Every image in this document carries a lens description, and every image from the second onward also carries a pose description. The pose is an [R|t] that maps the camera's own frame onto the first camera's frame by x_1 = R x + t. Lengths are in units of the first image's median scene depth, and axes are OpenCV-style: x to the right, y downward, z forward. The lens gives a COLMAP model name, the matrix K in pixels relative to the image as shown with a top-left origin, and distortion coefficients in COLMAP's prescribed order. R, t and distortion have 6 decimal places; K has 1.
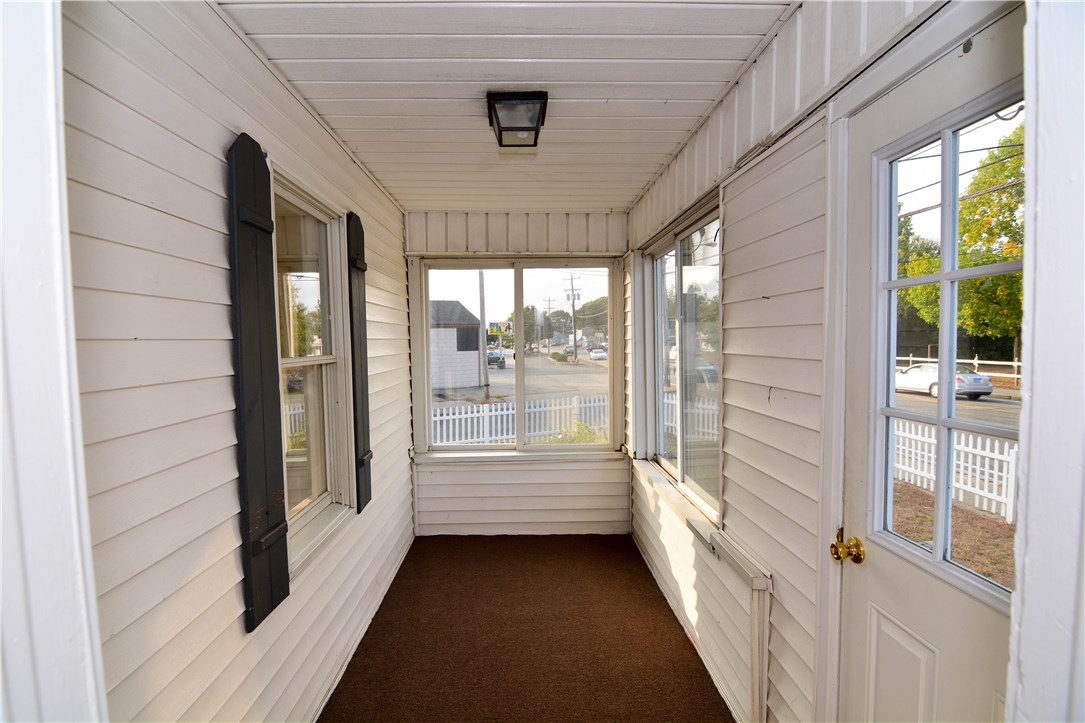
lens RADIAL K [[525.3, 0, 535.4], [0, 525.3, 369.0], [0, 0, 1]] dist [-0.003661, -0.011542]
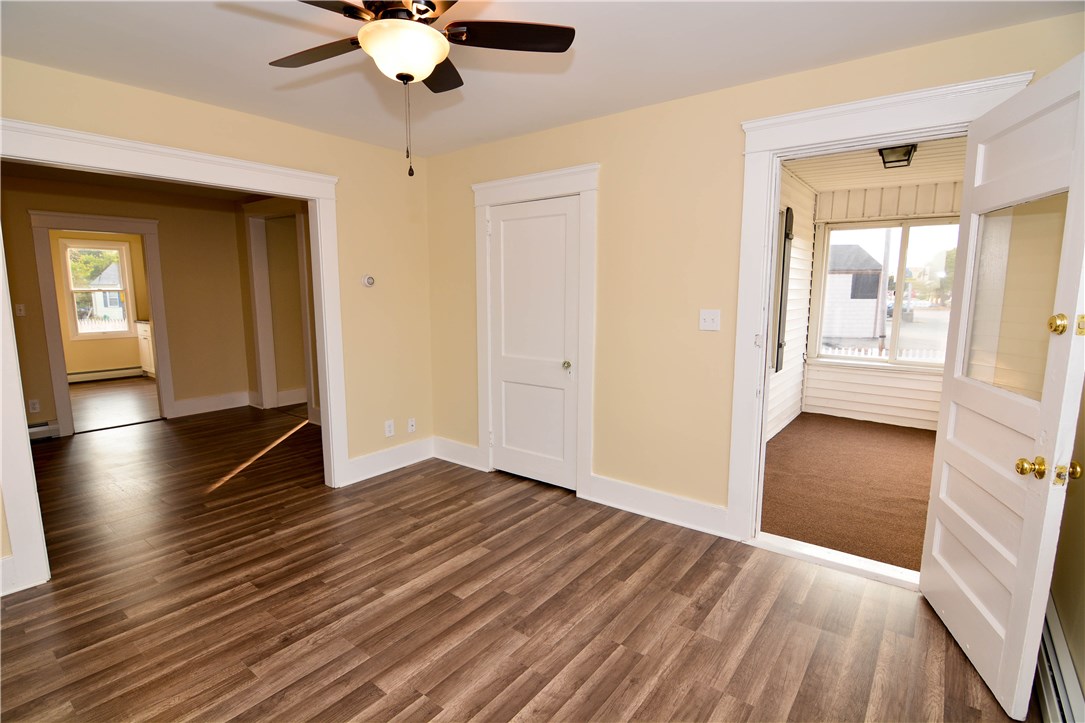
lens RADIAL K [[525.3, 0, 535.4], [0, 525.3, 369.0], [0, 0, 1]] dist [-0.003661, -0.011542]
pose [[0.772977, 0.109020, -0.624997, 0.109042], [-0.045979, 0.992161, 0.116200, 0.056275], [0.632766, -0.061083, 0.771930, -0.645210]]
